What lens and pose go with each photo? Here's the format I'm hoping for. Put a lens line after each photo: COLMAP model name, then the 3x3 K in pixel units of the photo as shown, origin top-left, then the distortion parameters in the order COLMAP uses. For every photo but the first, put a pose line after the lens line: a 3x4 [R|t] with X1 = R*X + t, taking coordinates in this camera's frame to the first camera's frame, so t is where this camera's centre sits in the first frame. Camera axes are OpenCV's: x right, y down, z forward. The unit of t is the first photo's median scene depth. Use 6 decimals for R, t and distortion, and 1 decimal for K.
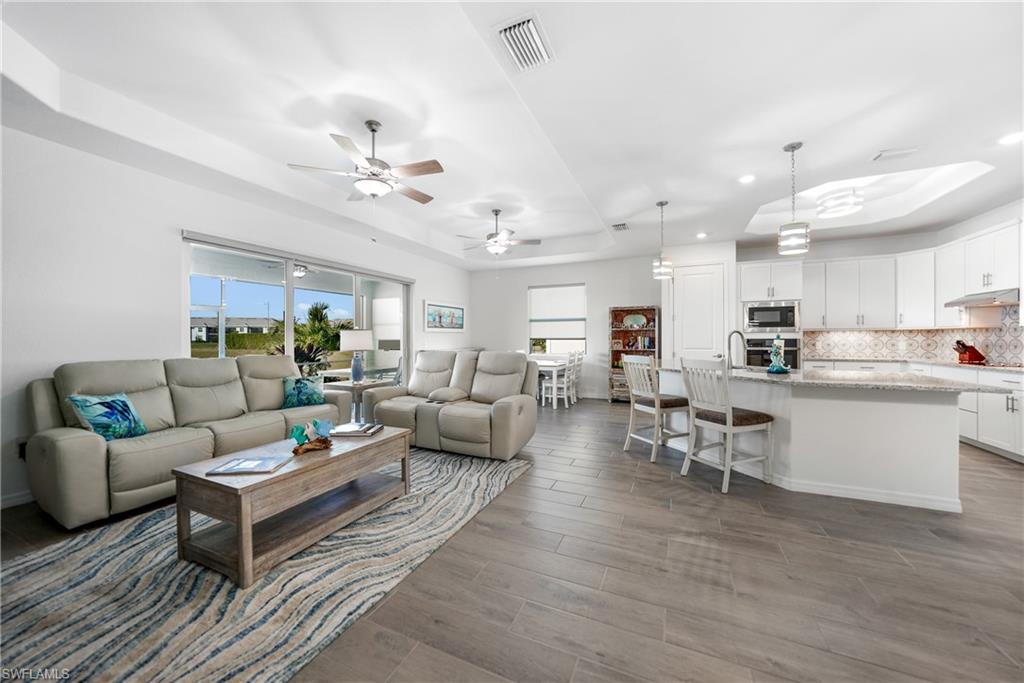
lens RADIAL K [[365.2, 0, 514.4], [0, 365.2, 340.9], [0, 0, 1]] dist [-0.021485, 0.007942]
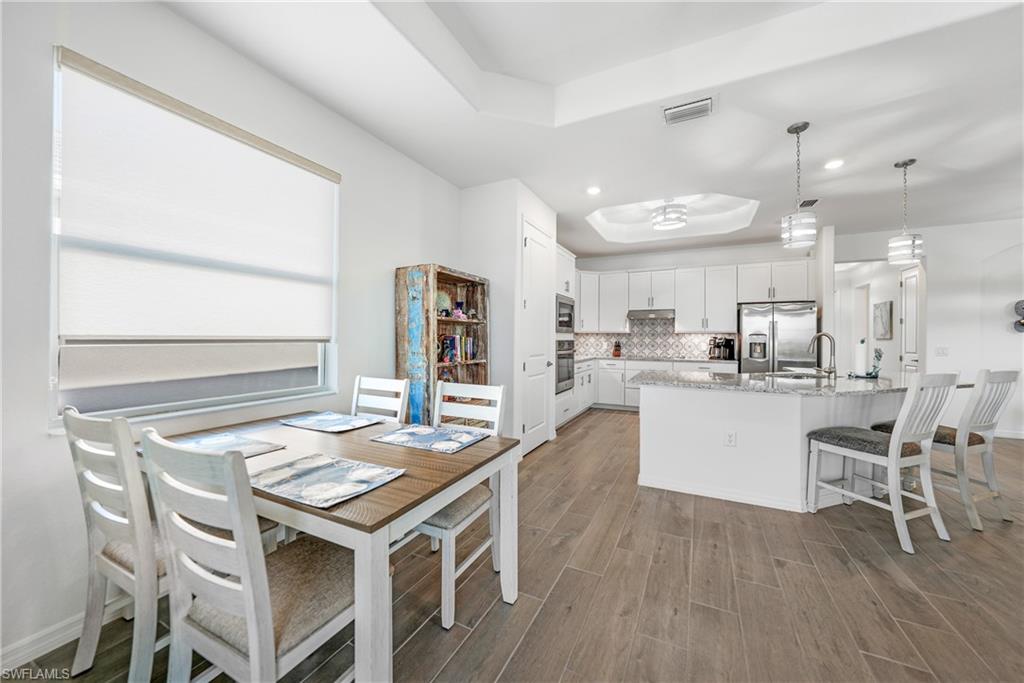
lens RADIAL K [[365.2, 0, 514.4], [0, 365.2, 340.9], [0, 0, 1]] dist [-0.021485, 0.007942]
pose [[0.046925, -0.005638, 0.998883, -0.188796], [-0.001531, 0.999982, 0.005716, -0.010723], [-0.998897, -0.001798, 0.046915, 1.217329]]
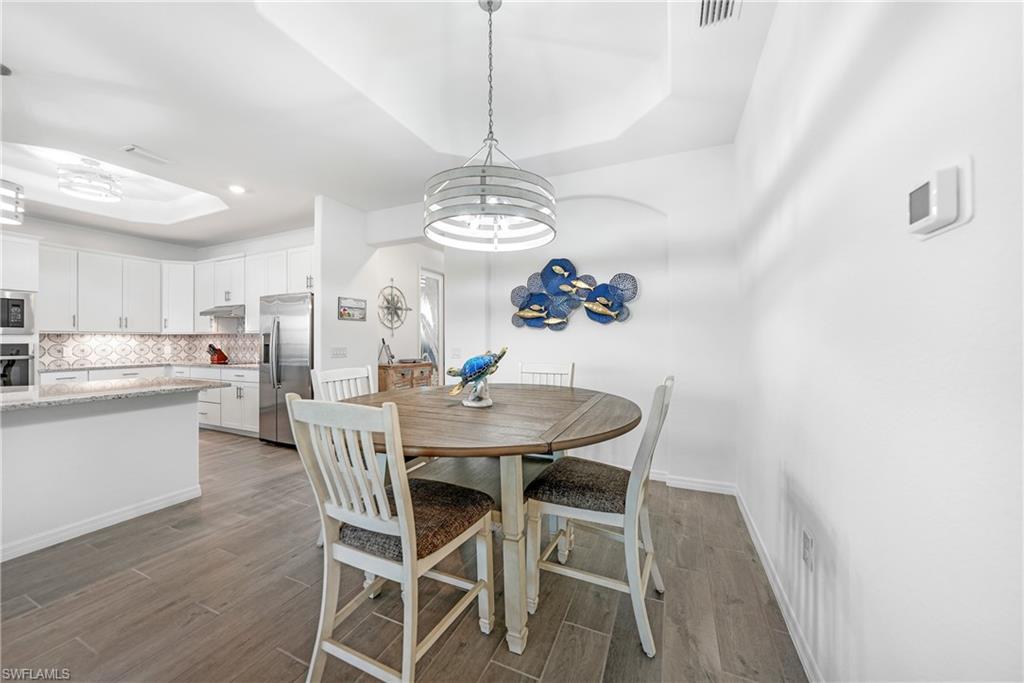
lens RADIAL K [[365.2, 0, 514.4], [0, 365.2, 340.9], [0, 0, 1]] dist [-0.021485, 0.007942]
pose [[0.001087, 0.002897, 0.999995, 0.045000], [0.009053, 0.999955, -0.002907, -0.000282], [-0.999958, 0.009056, 0.001061, 0.000798]]
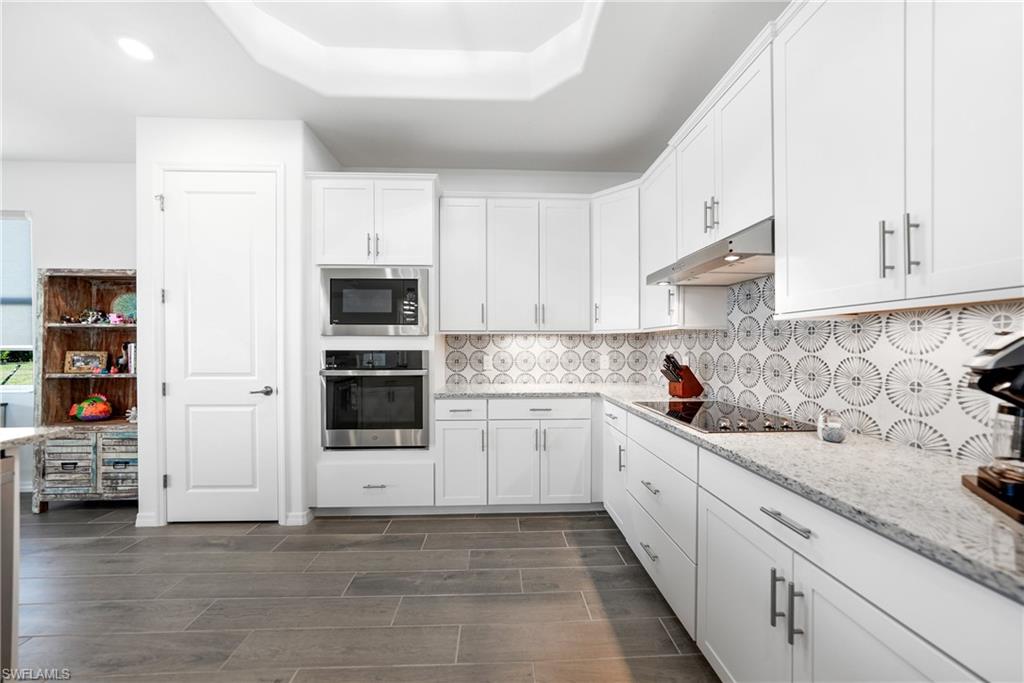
lens RADIAL K [[368.0, 0, 512.6], [0, 368.0, 346.7], [0, 0, 1]] dist [-0.009876, 0.000087]
pose [[0.893033, 0.002024, 0.449987, 0.739171], [-0.000943, 0.999996, -0.002626, -0.010473], [-0.449990, 0.001921, 0.893031, 0.585295]]
